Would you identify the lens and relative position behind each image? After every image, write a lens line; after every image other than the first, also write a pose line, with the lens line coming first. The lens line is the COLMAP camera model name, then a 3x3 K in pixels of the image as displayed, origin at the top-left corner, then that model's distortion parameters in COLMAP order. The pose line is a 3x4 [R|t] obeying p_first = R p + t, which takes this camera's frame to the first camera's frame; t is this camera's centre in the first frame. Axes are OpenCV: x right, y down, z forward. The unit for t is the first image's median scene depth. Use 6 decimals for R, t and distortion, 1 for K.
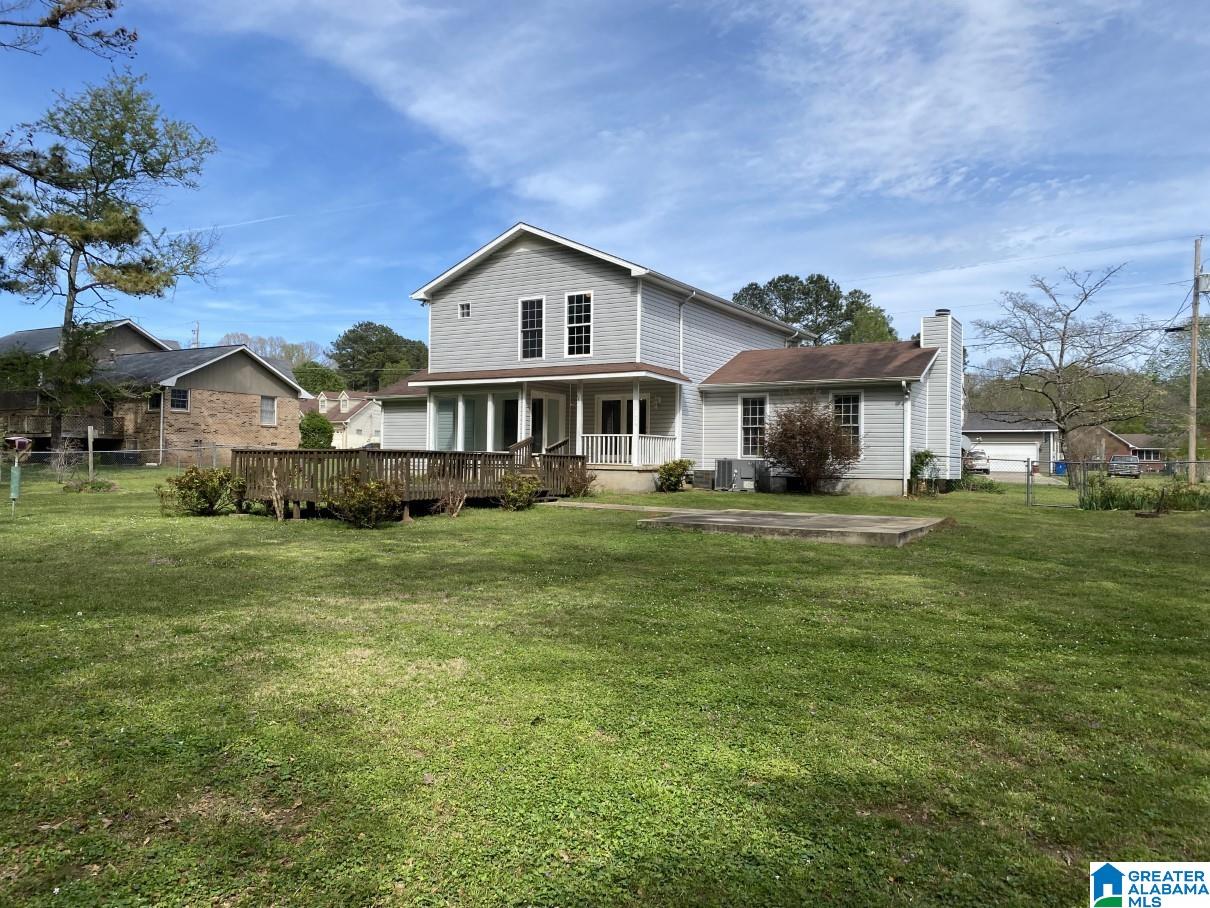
lens RADIAL K [[926.7, 0, 600.3], [0, 926.7, 456.3], [0, 0, 1]] dist [0.025747, -0.009423]
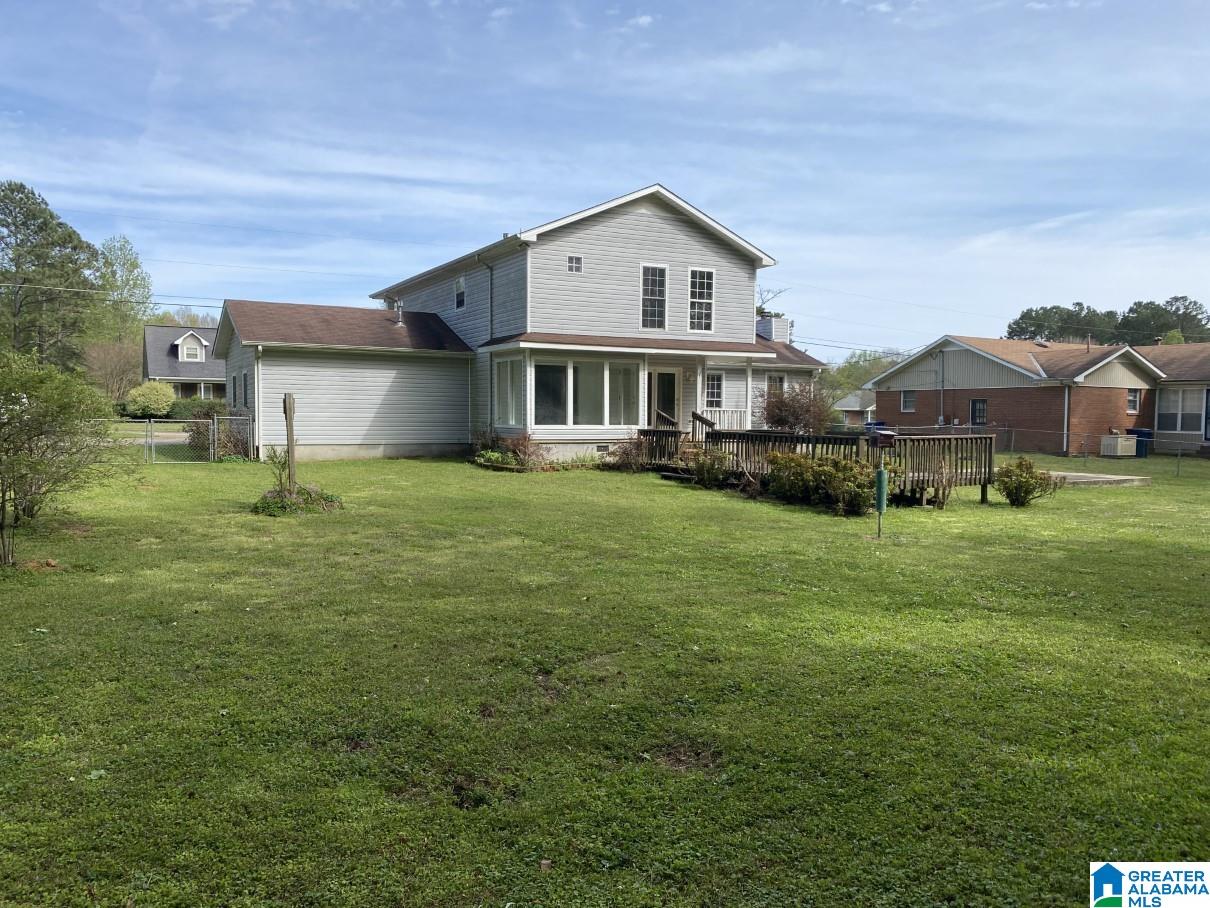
lens RADIAL K [[926.7, 0, 600.7], [0, 926.7, 452.7], [0, 0, 1]] dist [0.025747, -0.009423]
pose [[0.505213, -0.041710, 0.861986, -0.936310], [0.000118, 0.998835, 0.048262, -0.024070], [-0.862995, -0.024281, 0.504629, 0.563622]]
